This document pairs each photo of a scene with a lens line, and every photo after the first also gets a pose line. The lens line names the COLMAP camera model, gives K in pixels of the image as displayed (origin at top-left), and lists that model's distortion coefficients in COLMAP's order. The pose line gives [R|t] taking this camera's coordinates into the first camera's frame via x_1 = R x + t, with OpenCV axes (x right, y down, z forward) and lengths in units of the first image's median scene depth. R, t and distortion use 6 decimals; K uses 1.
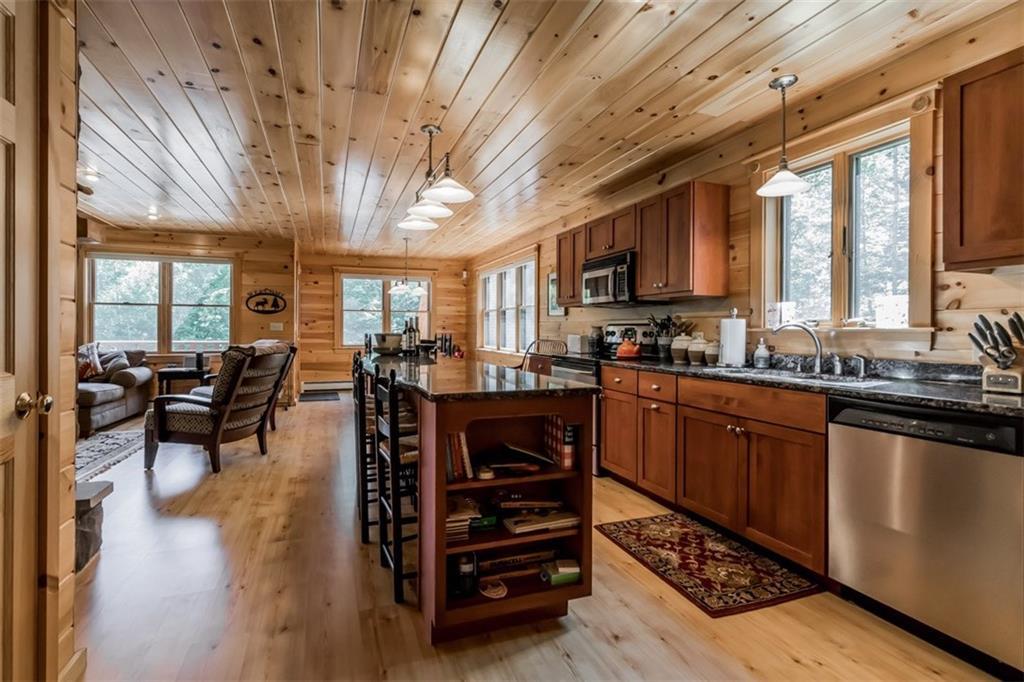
lens RADIAL K [[484.9, 0, 507.5], [0, 484.9, 334.7], [0, 0, 1]] dist [0.002025, -0.000102]
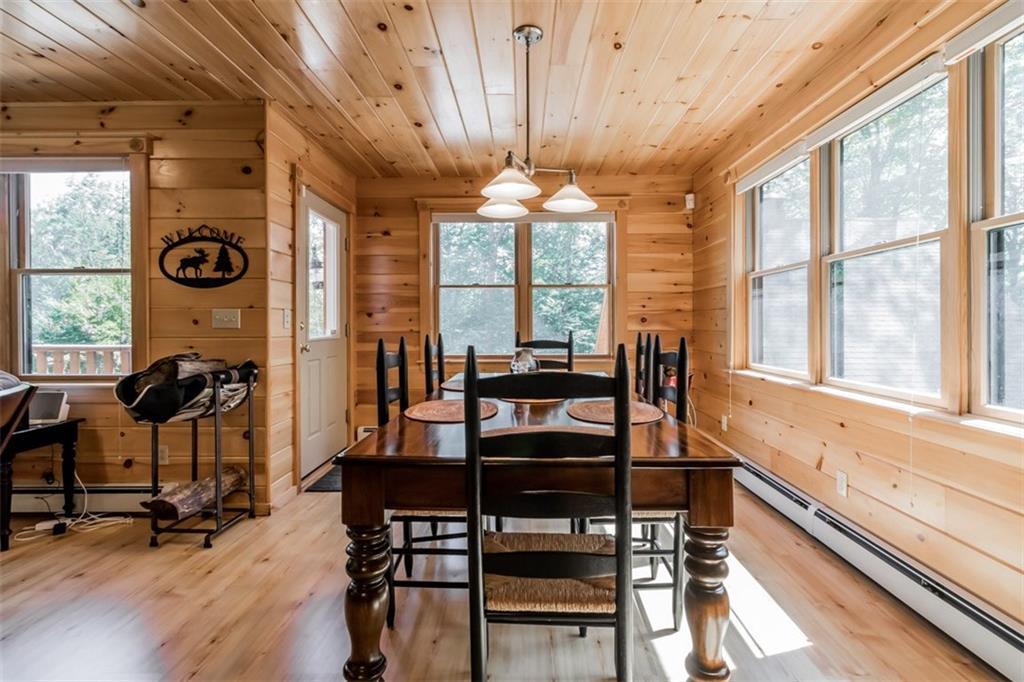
lens RADIAL K [[484.9, 0, 516.9], [0, 484.9, 332.8], [0, 0, 1]] dist [0.002025, -0.000102]
pose [[0.931810, -0.002381, -0.362939, -0.082413], [0.003744, 0.999988, 0.003052, -0.003735], [0.362928, -0.004203, 0.931808, 0.573180]]
